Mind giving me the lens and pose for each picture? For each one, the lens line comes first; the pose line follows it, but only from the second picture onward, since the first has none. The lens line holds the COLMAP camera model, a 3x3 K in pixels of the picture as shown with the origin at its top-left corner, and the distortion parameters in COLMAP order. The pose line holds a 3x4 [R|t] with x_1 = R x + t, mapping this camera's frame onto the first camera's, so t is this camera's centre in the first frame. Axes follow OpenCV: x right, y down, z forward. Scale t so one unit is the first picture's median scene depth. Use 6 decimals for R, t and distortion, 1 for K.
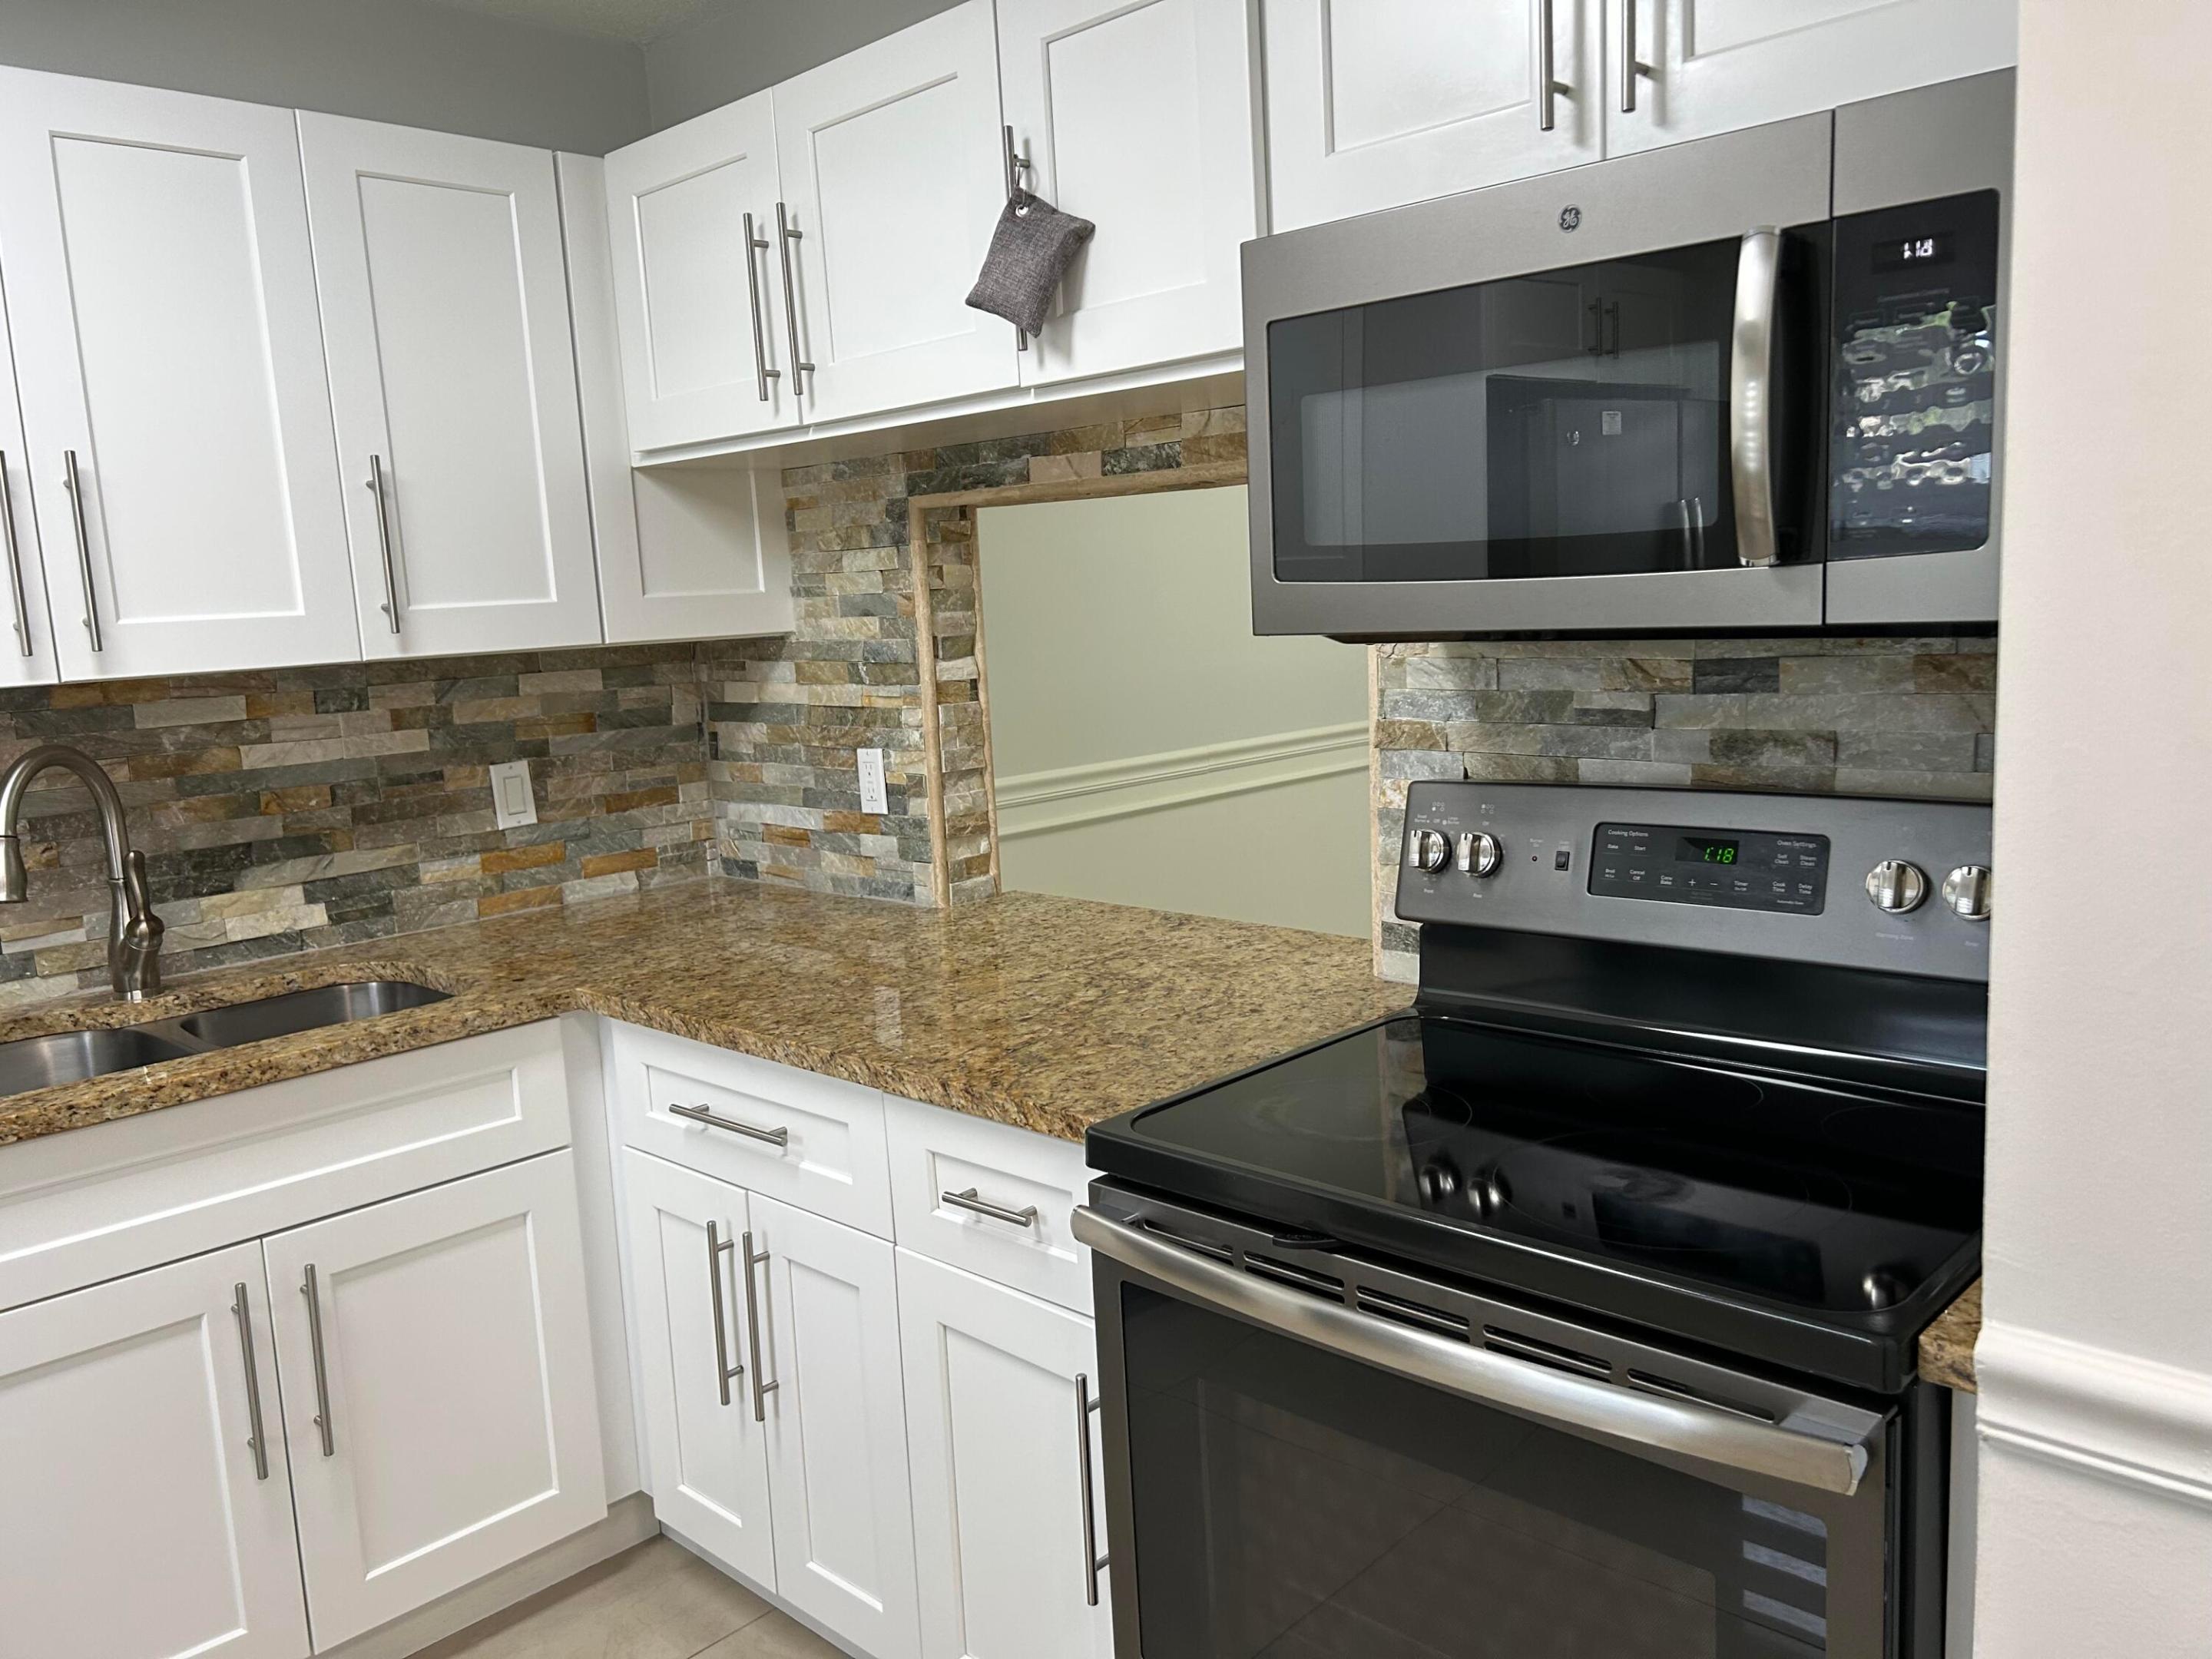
lens RADIAL K [[1658.3, 0, 1124.6], [0, 1658.3, 836.2], [0, 0, 1]] dist [0.064987, -0.076734]
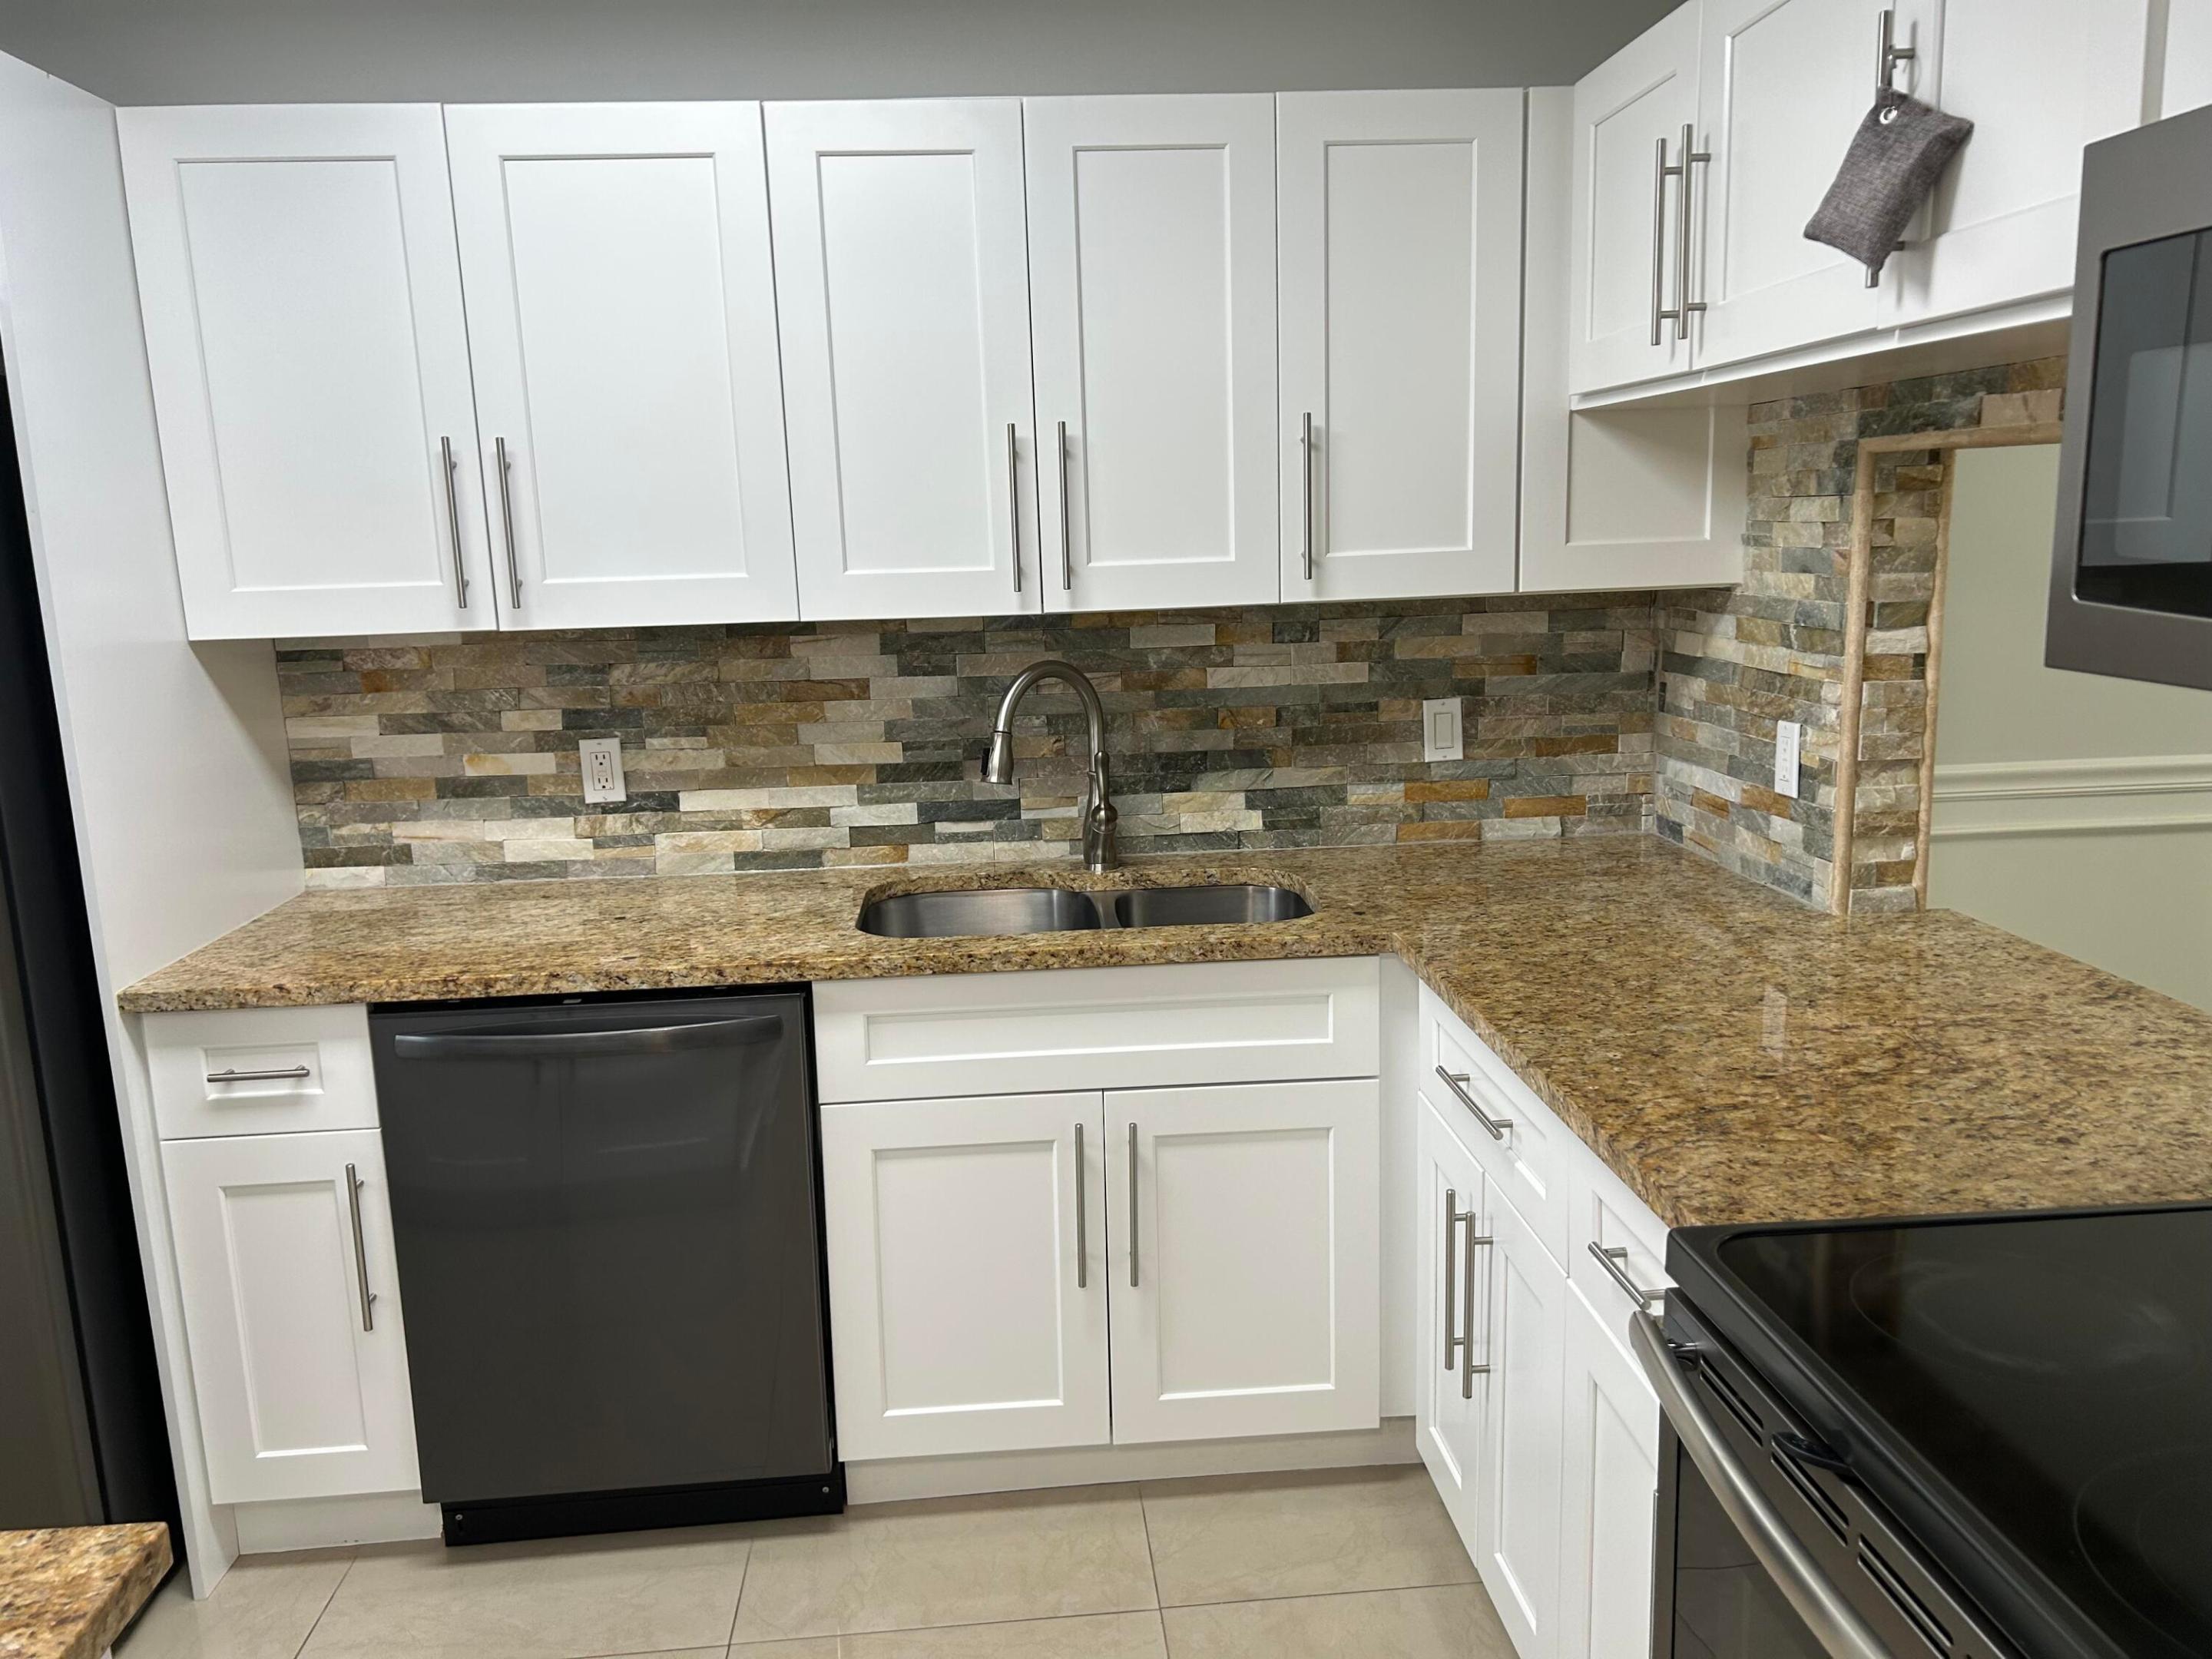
lens RADIAL K [[1658.3, 0, 1103.7], [0, 1658.3, 837.0], [0, 0, 1]] dist [0.064987, -0.076734]
pose [[0.741295, 0.153246, -0.653450, 0.207539], [-0.107269, 0.988121, 0.110043, -0.063306], [0.662551, -0.011480, 0.748928, 0.106507]]
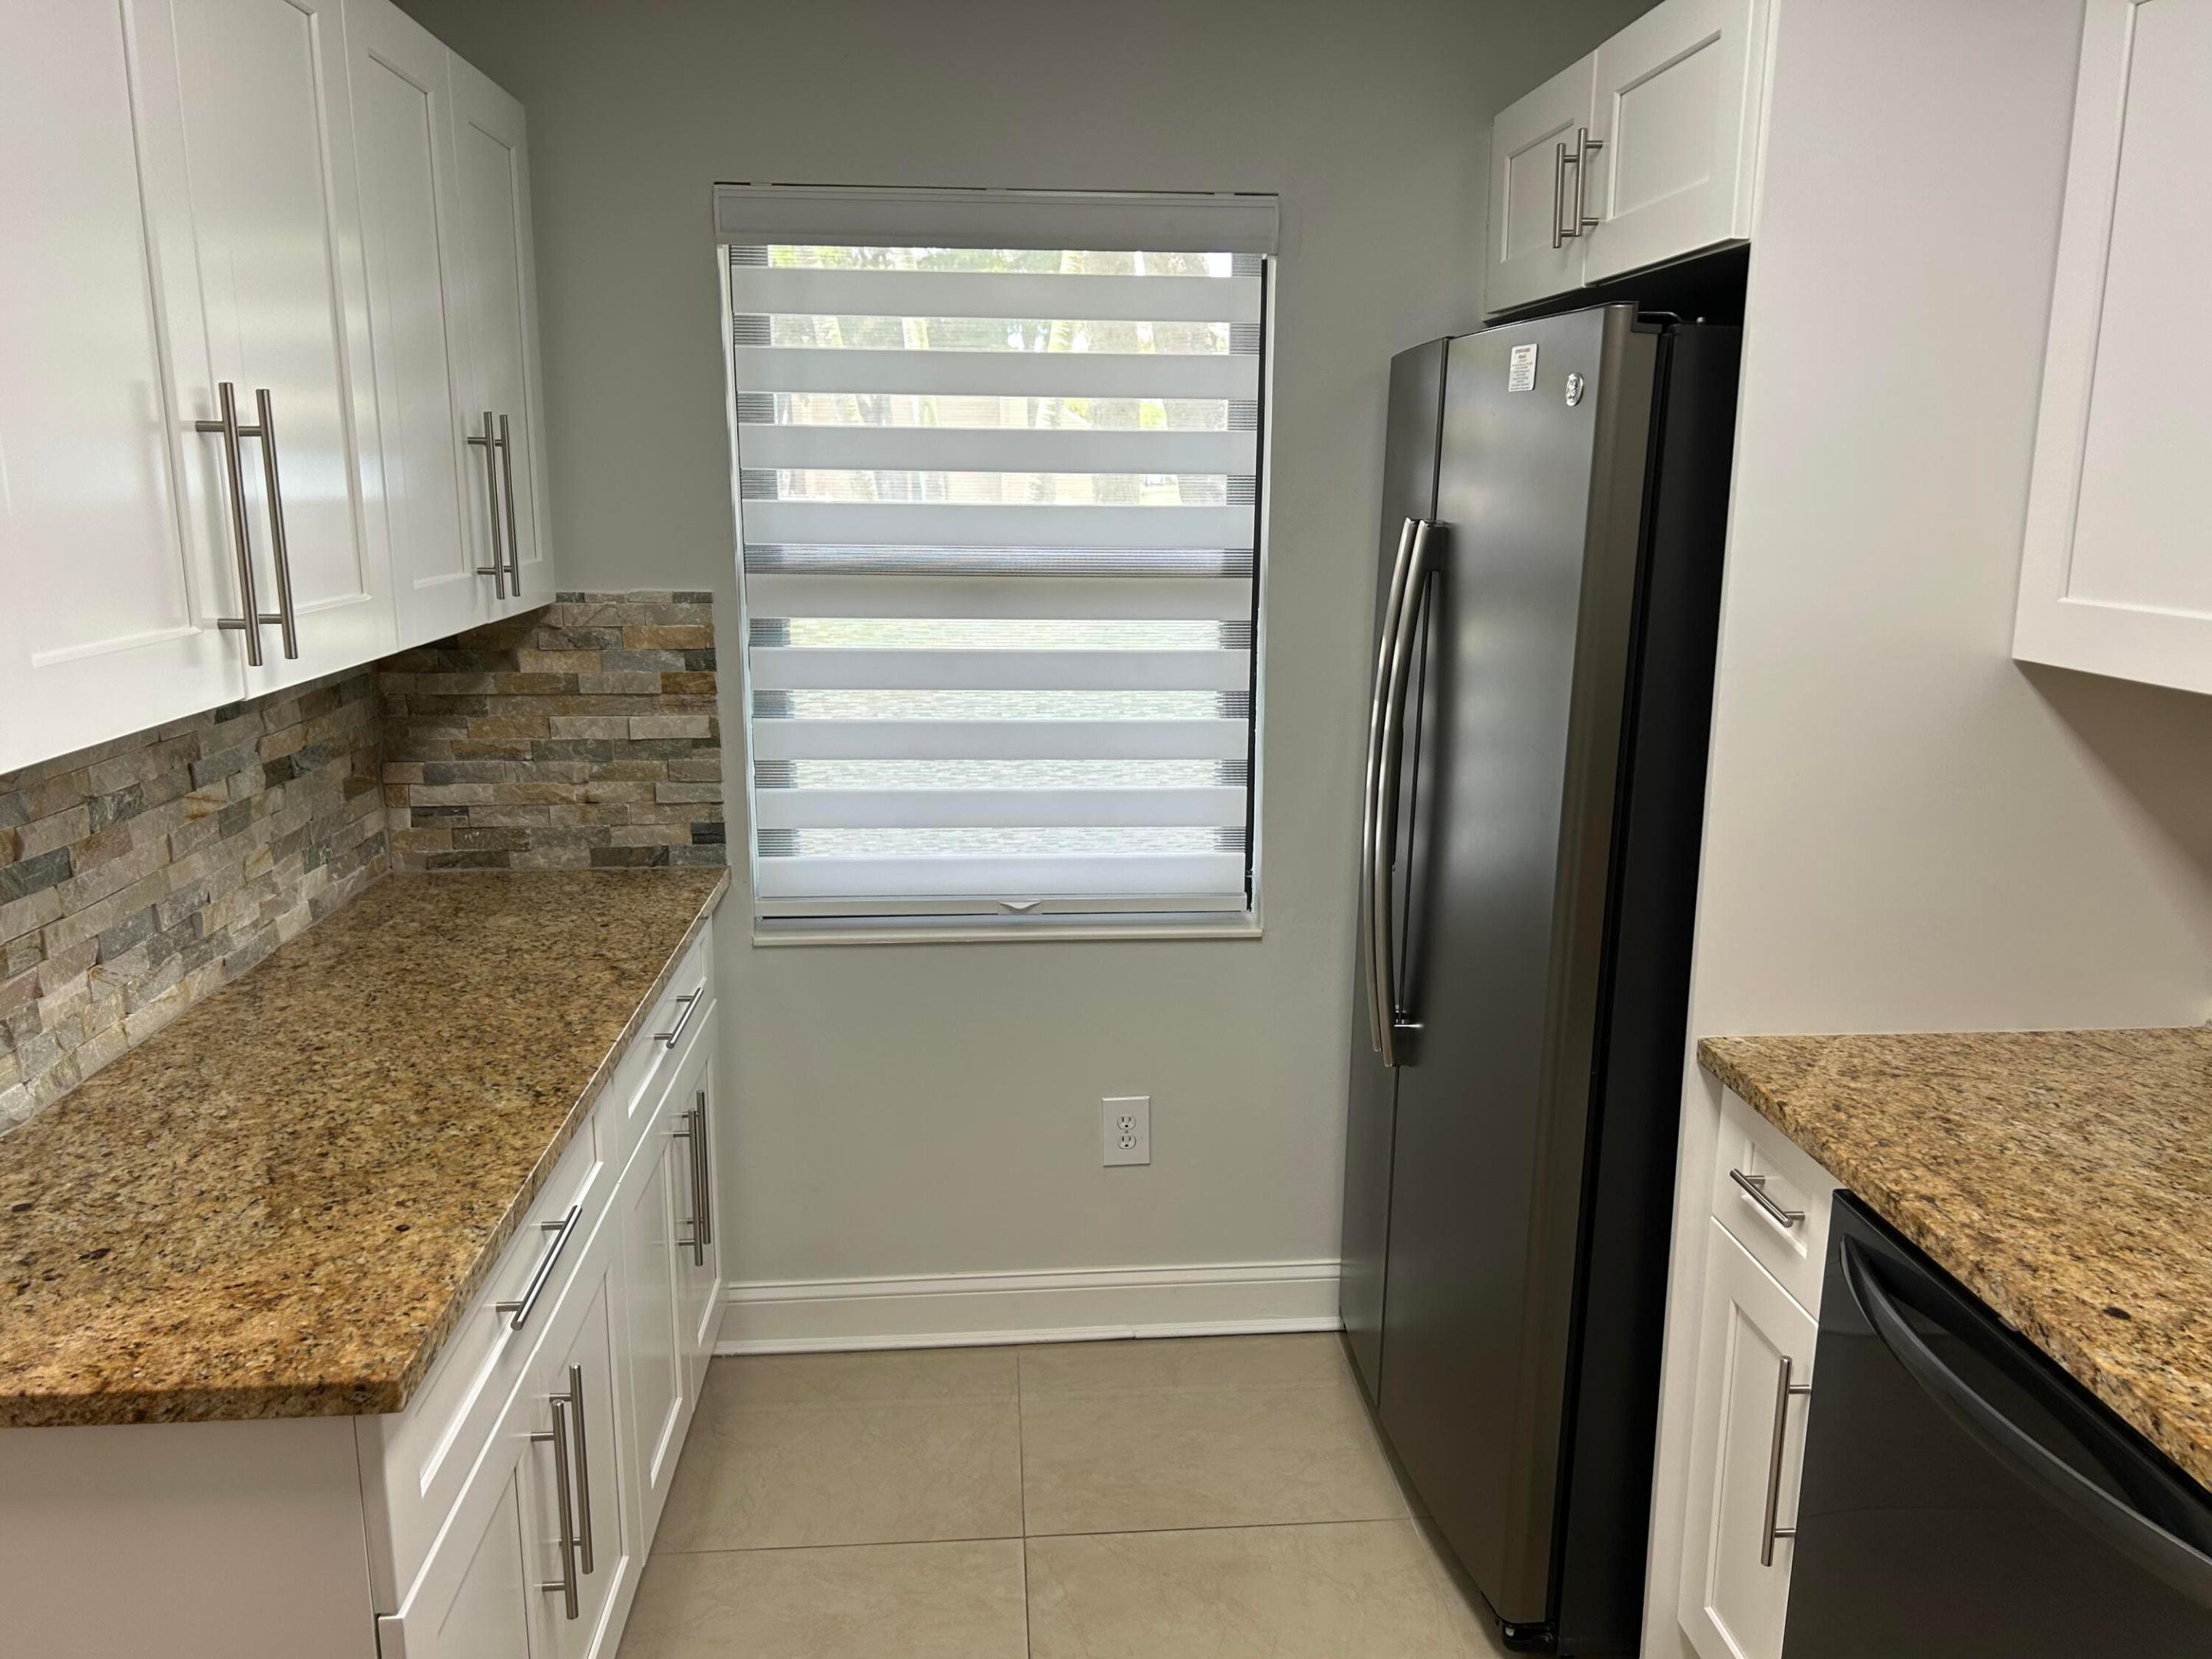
lens RADIAL K [[1658.3, 0, 1144.9], [0, 1658.3, 830.9], [0, 0, 1]] dist [0.064987, -0.076734]
pose [[-0.653583, 0.206064, -0.728263, -0.055949], [-0.088403, 0.934852, 0.343857, -0.176797], [0.751675, 0.289119, -0.592786, 0.733586]]
